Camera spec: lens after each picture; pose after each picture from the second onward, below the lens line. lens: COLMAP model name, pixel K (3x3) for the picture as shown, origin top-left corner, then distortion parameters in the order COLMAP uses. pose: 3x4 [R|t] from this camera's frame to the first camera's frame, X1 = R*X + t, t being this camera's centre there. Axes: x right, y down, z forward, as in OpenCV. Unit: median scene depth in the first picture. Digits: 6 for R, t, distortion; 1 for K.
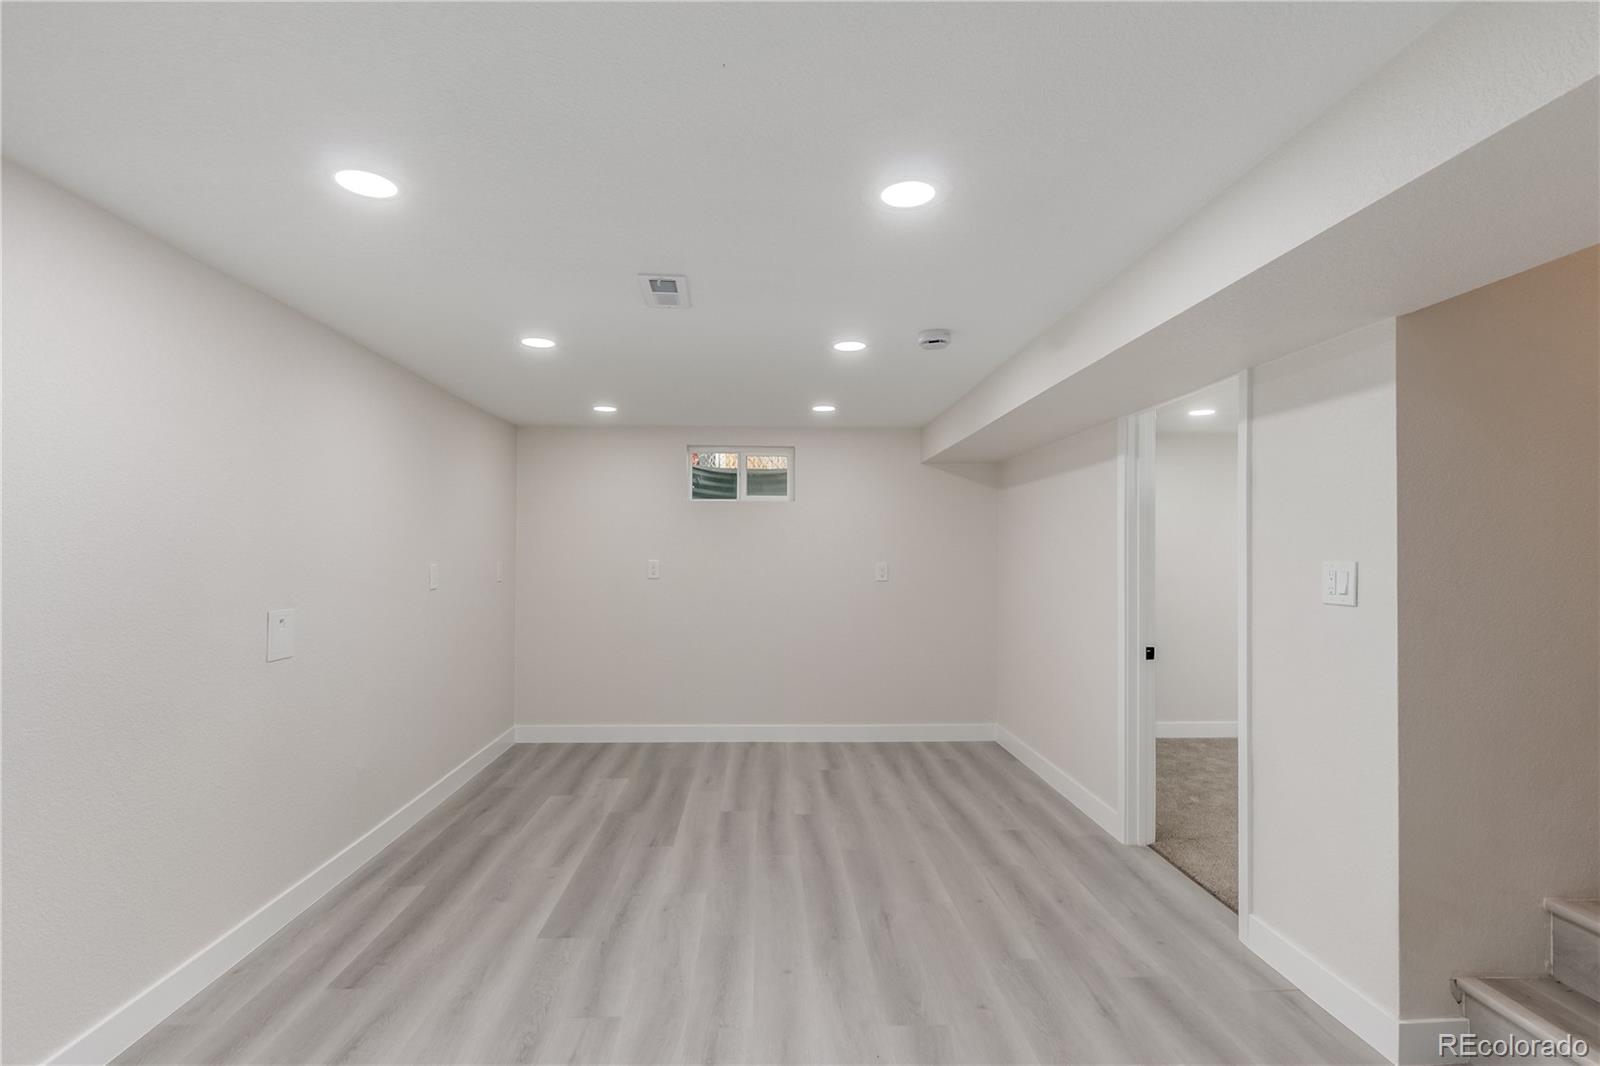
lens RADIAL K [[777.6, 0, 804.8], [0, 777.6, 546.2], [0, 0, 1]] dist [0.001950, 0.000467]
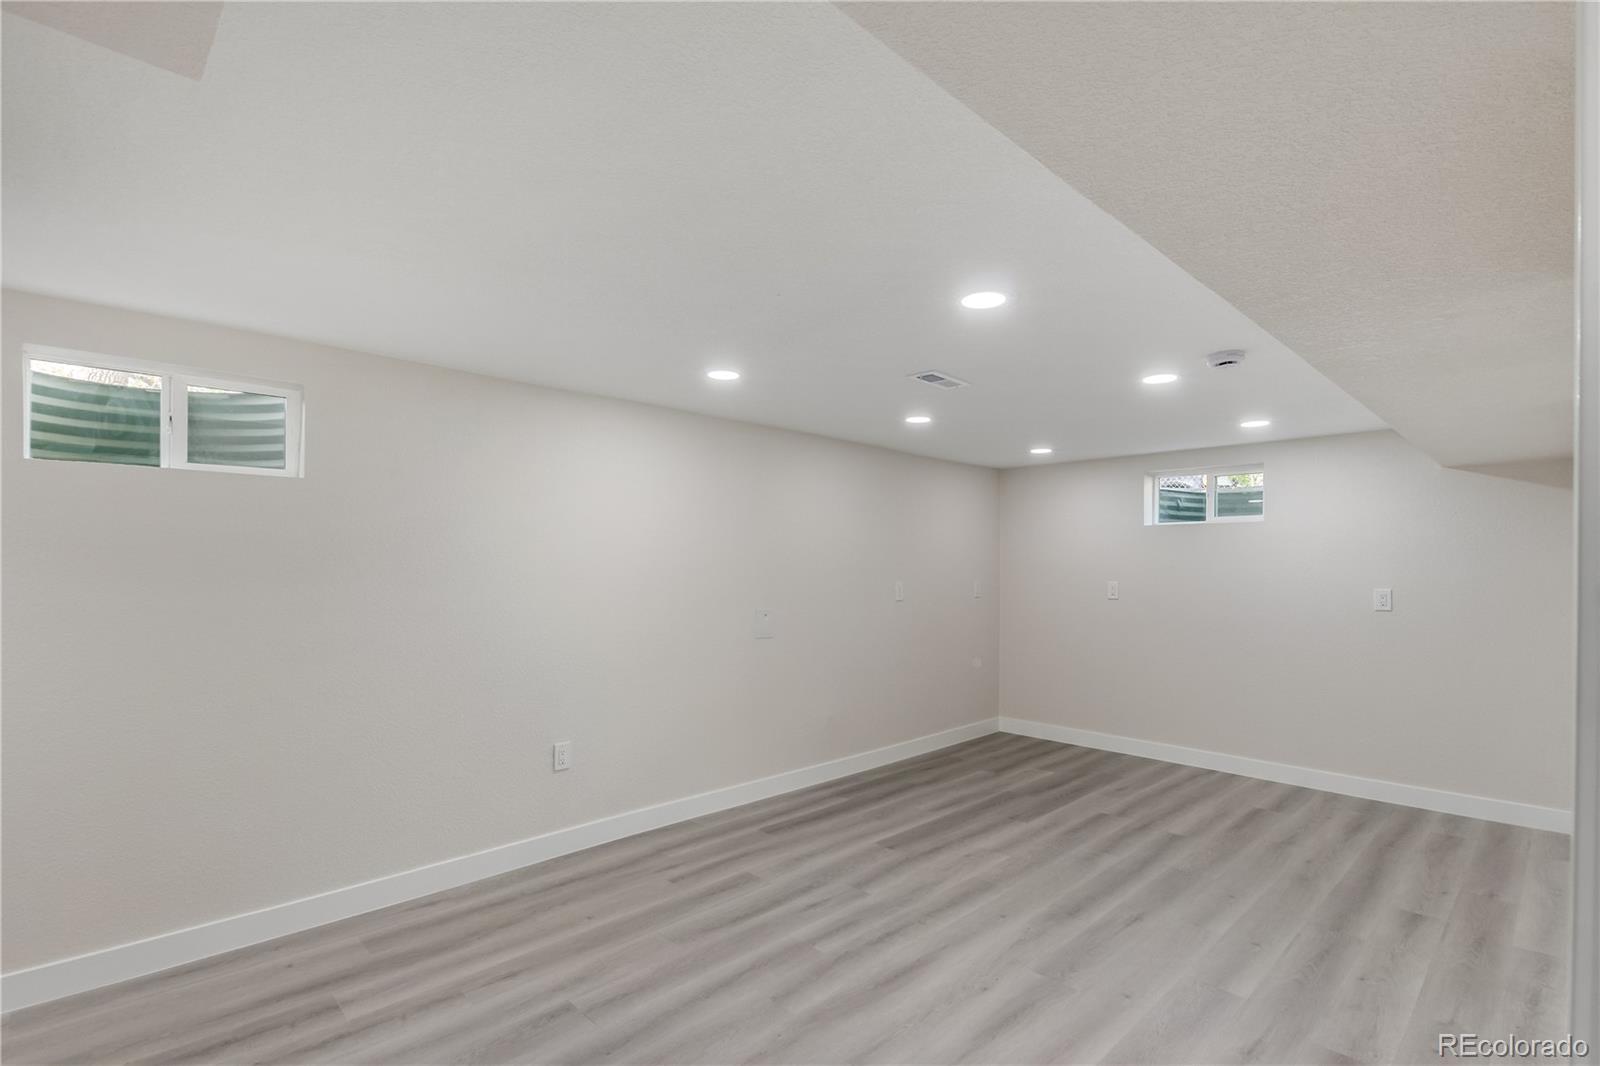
lens RADIAL K [[756.3, 0, 796.5], [0, 756.3, 570.4], [0, 0, 1]] dist [-0.000086, 0.000097]
pose [[0.675361, 0.006217, -0.737461, 0.391639], [0.000153, 0.999963, 0.008570, -0.009414], [0.737487, -0.005900, 0.675336, -0.033744]]
